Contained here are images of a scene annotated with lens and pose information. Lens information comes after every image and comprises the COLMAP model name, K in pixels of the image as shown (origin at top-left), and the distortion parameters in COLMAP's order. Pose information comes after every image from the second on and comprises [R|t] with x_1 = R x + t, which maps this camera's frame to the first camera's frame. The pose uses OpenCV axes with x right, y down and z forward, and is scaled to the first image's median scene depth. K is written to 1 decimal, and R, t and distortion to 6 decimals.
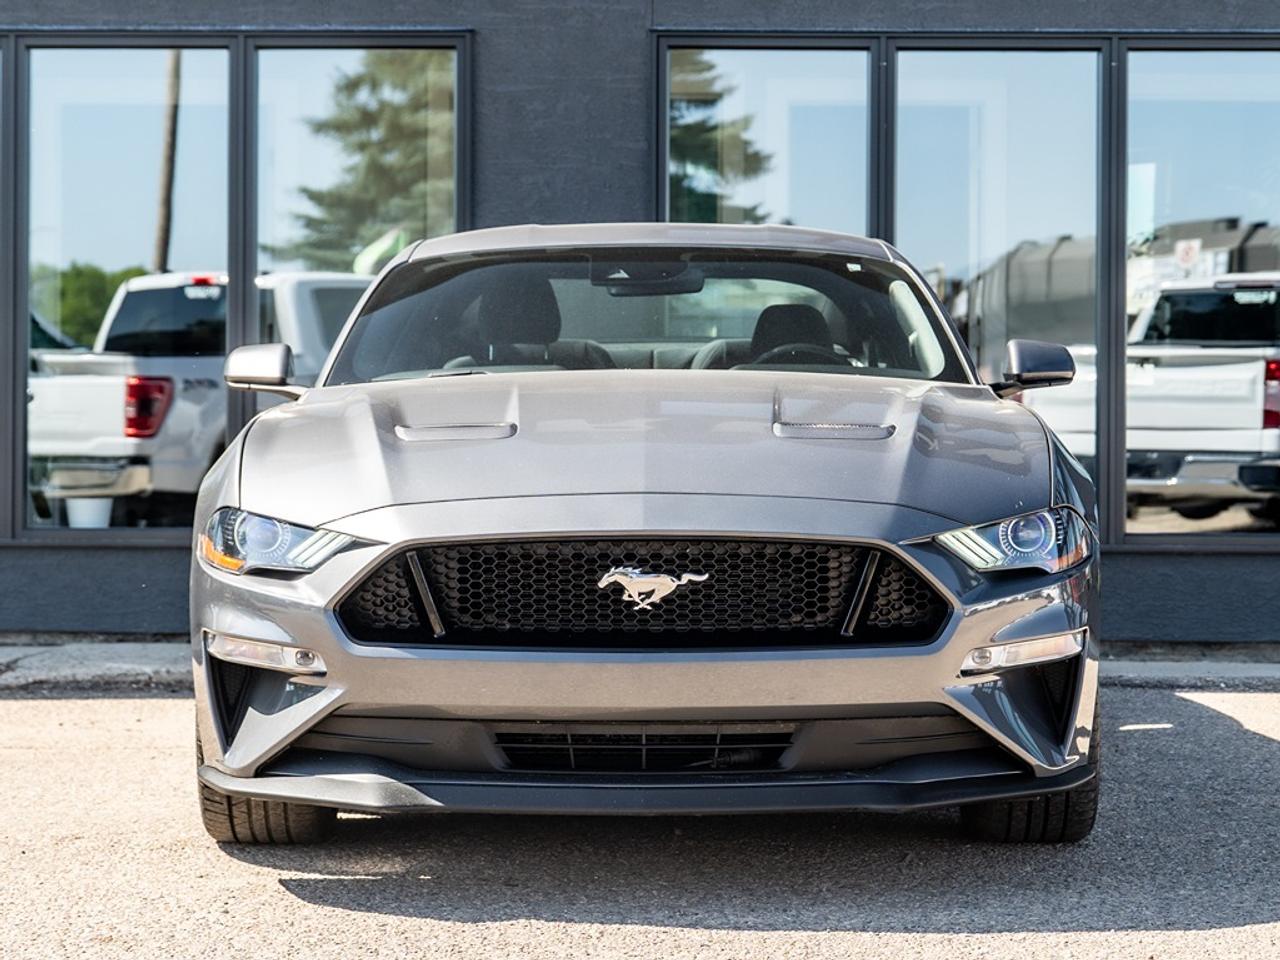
lens RADIAL K [[2727.2, 0, 640.0], [0, 2727.2, 480.0], [0, 0, 1]] dist [-0.027578, -0.704336]
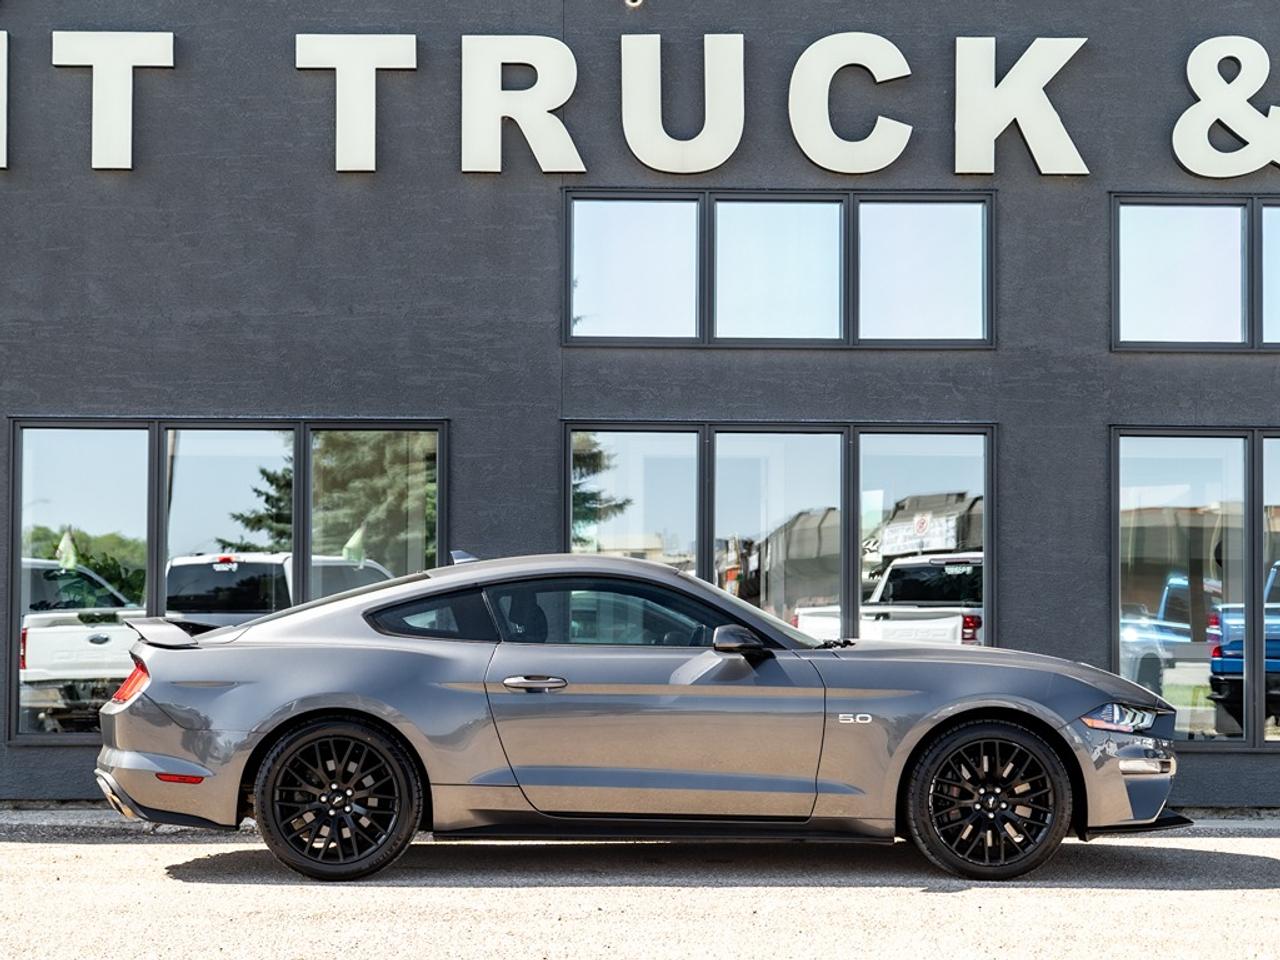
lens RADIAL K [[2282.5, 0, 638.1], [0, 2282.5, 583.5], [0, 0, 1]] dist [-0.013087, 0.146513]
pose [[0.997744, 0.001369, 0.067122, -0.040180], [0.001663, 0.998982, -0.045086, -0.009645], [-0.067116, 0.045096, 0.996726, -0.323406]]
